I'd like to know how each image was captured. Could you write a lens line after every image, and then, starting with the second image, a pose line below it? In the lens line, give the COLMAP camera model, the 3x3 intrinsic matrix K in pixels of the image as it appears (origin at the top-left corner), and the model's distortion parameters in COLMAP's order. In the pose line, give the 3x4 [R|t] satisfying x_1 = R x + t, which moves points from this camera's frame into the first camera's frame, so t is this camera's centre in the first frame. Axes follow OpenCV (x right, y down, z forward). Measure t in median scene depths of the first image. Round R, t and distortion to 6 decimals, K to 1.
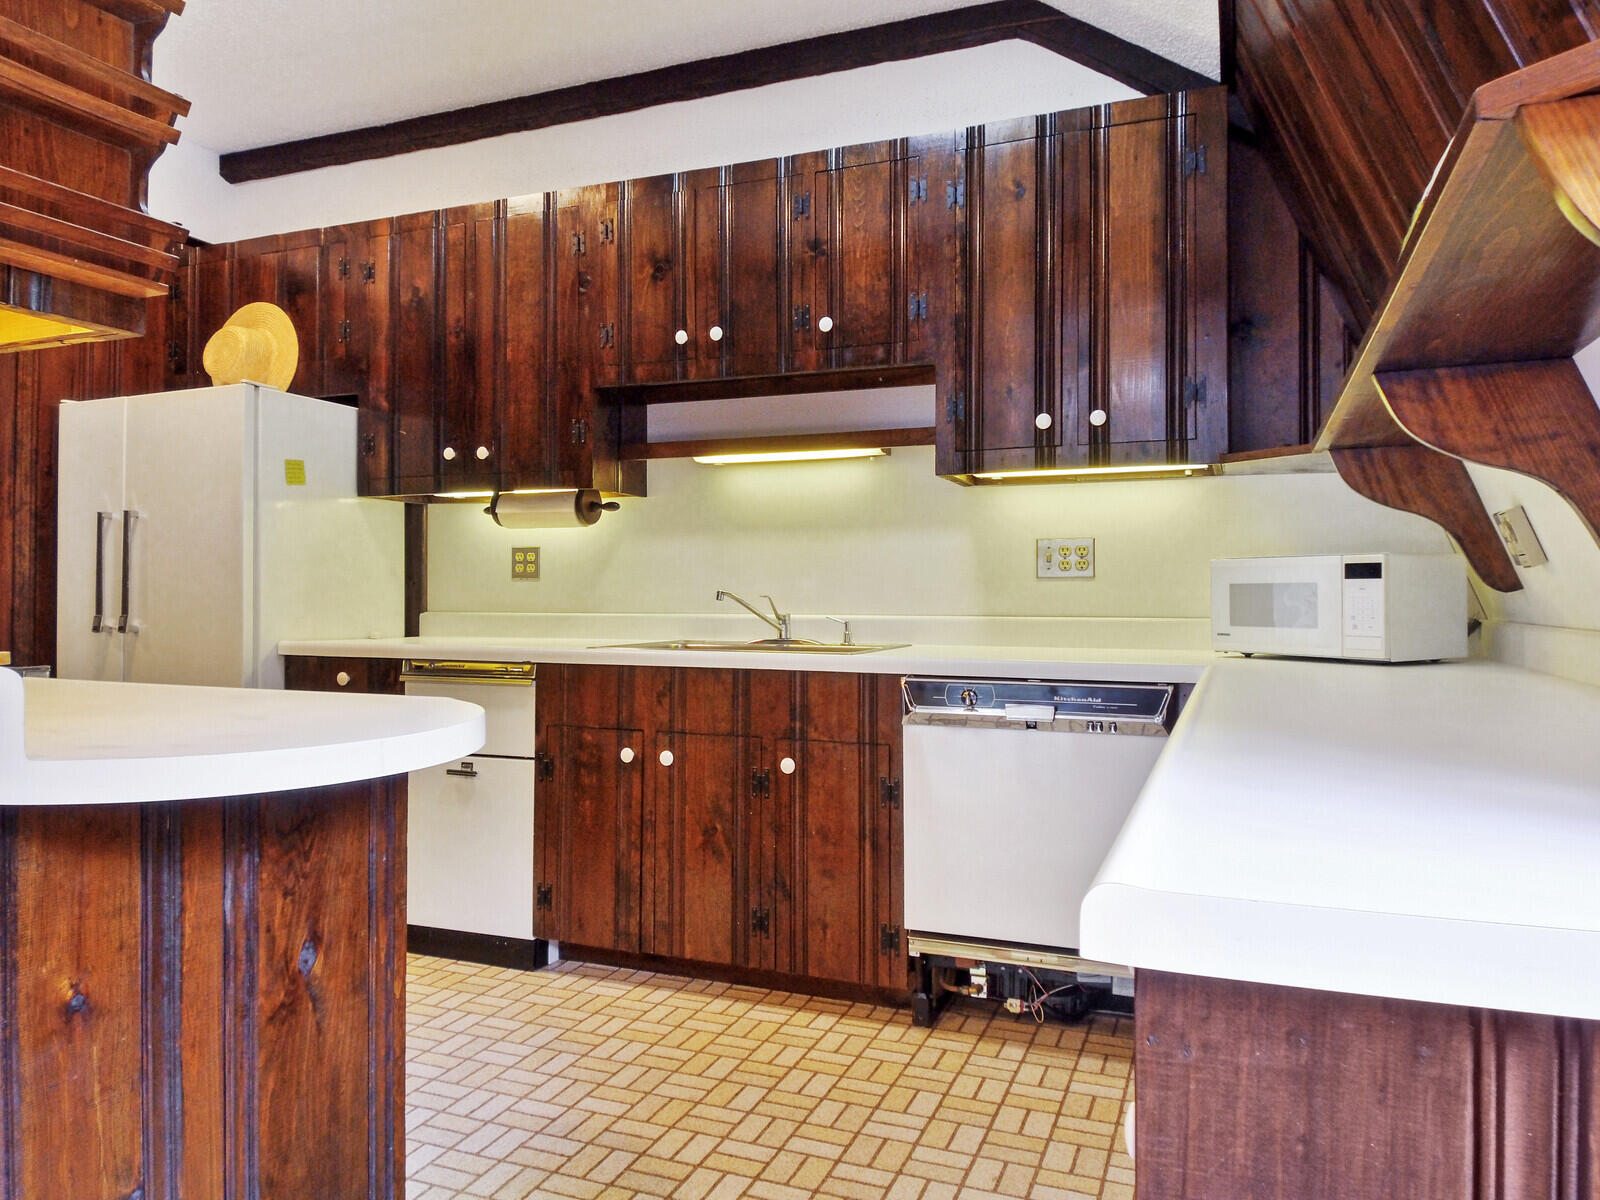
lens RADIAL K [[1087.1, 0, 801.6], [0, 1087.1, 586.4], [0, 0, 1]] dist [0.123546, -0.299503]
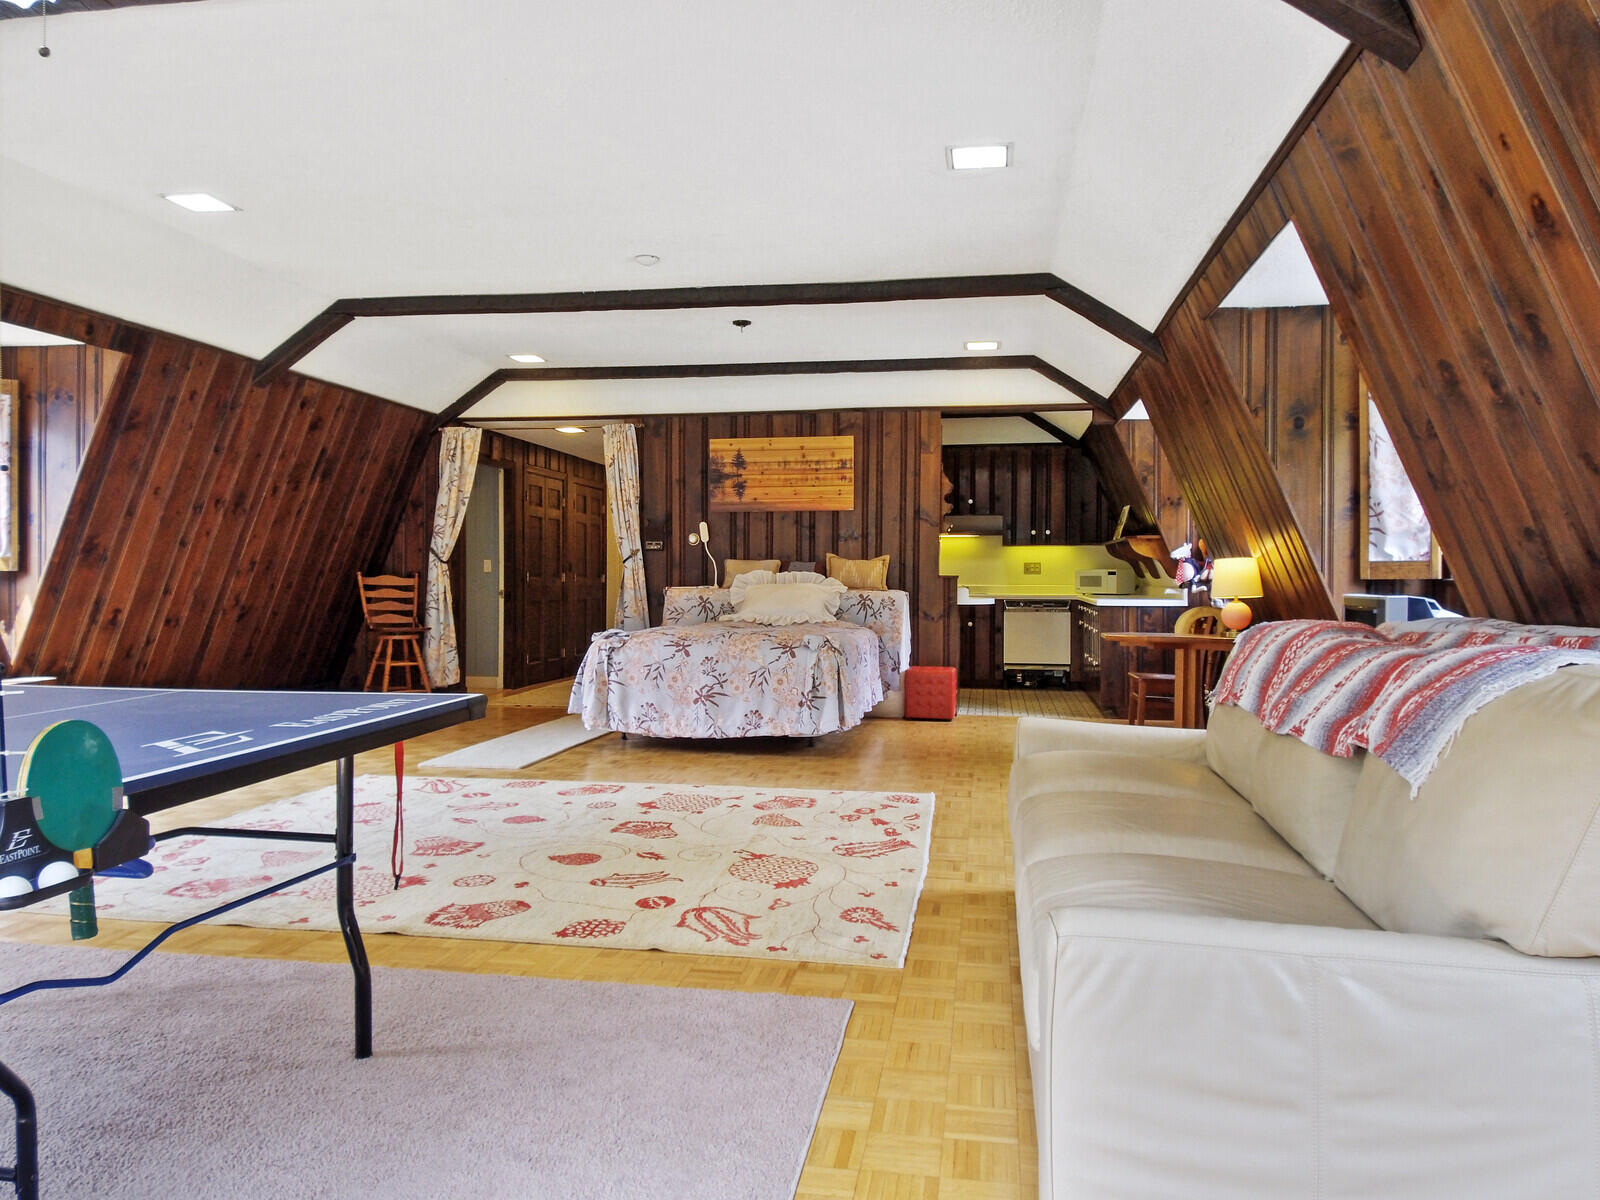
lens RADIAL K [[1148.9, 0, 794.5], [0, 1148.9, 581.3], [0, 0, 1]] dist [0.058262, -0.086075]
pose [[0.982798, 0.005606, 0.184597, -1.386965], [-0.007717, 0.999913, 0.010721, -0.021011], [-0.184521, -0.011961, 0.982756, -2.878653]]
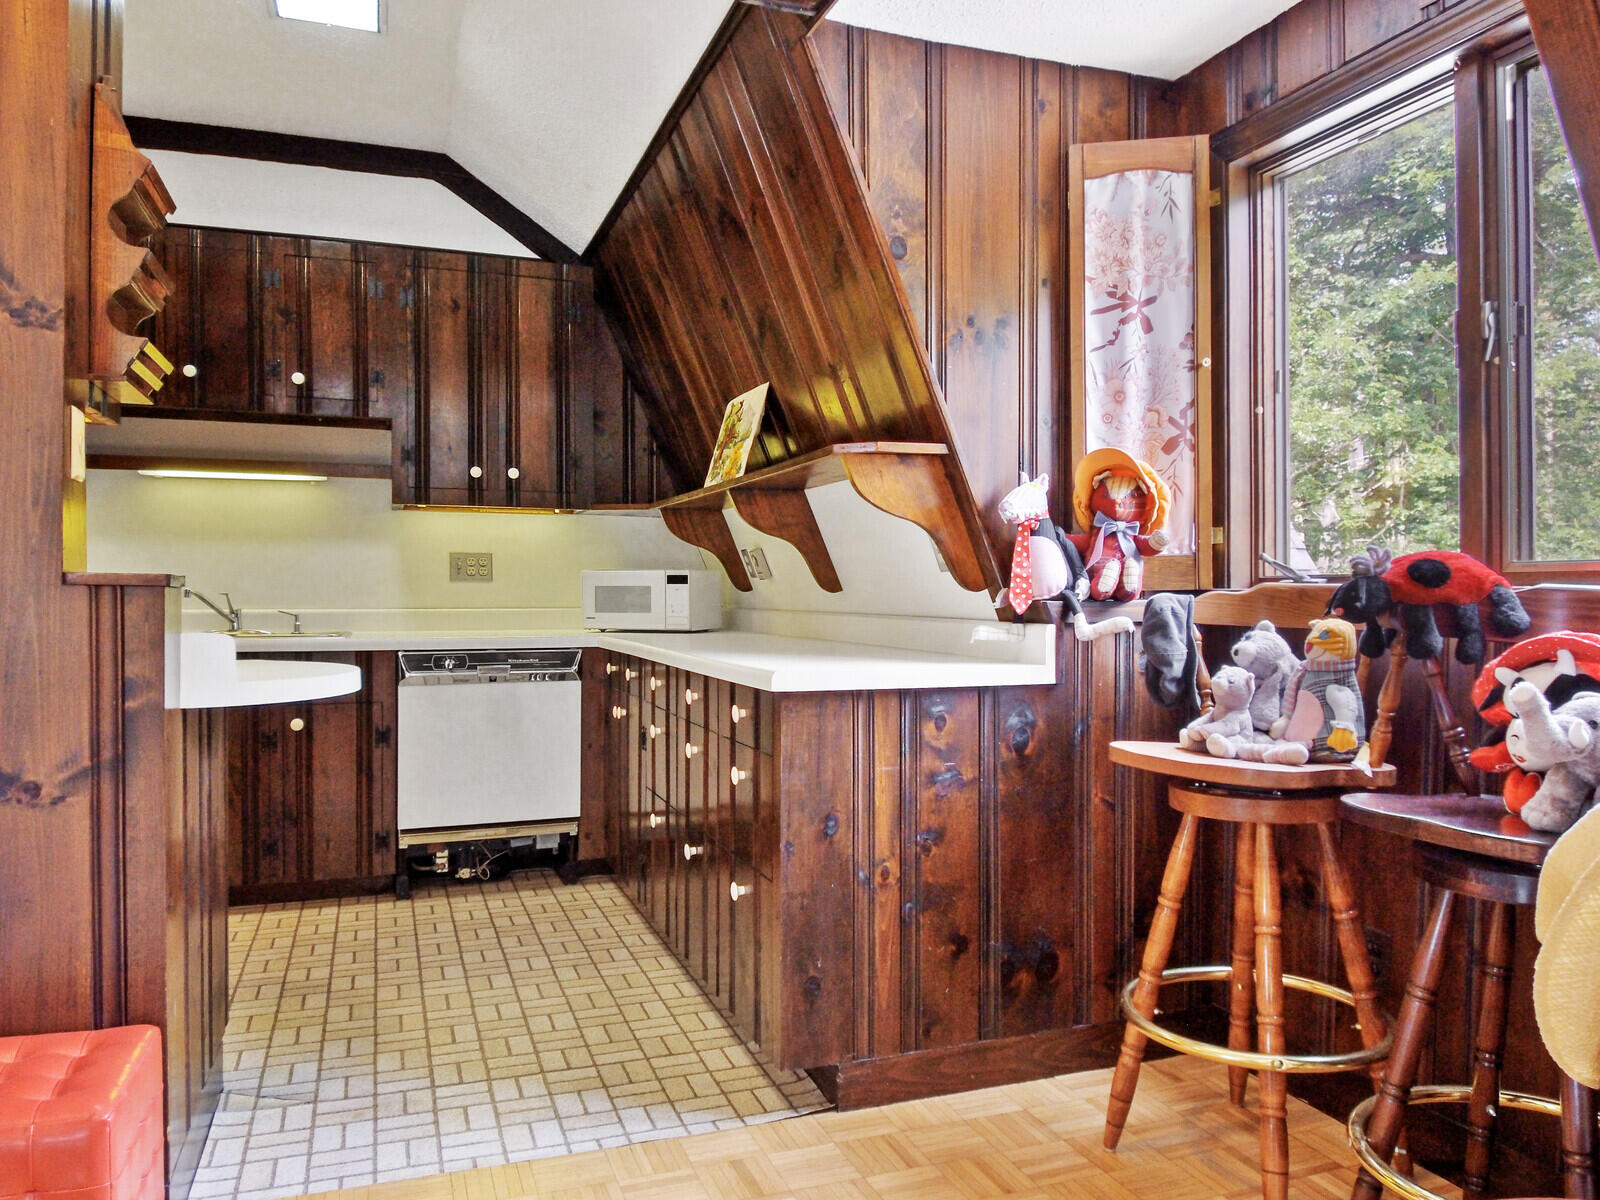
lens RADIAL K [[1148.9, 0, 794.5], [0, 1148.9, 581.3], [0, 0, 1]] dist [0.058262, -0.086075]
pose [[0.752109, 0.005606, 0.659015, -0.495830], [-0.007554, 0.999971, 0.000115, -0.011630], [-0.658996, -0.005065, 0.752130, -0.446117]]
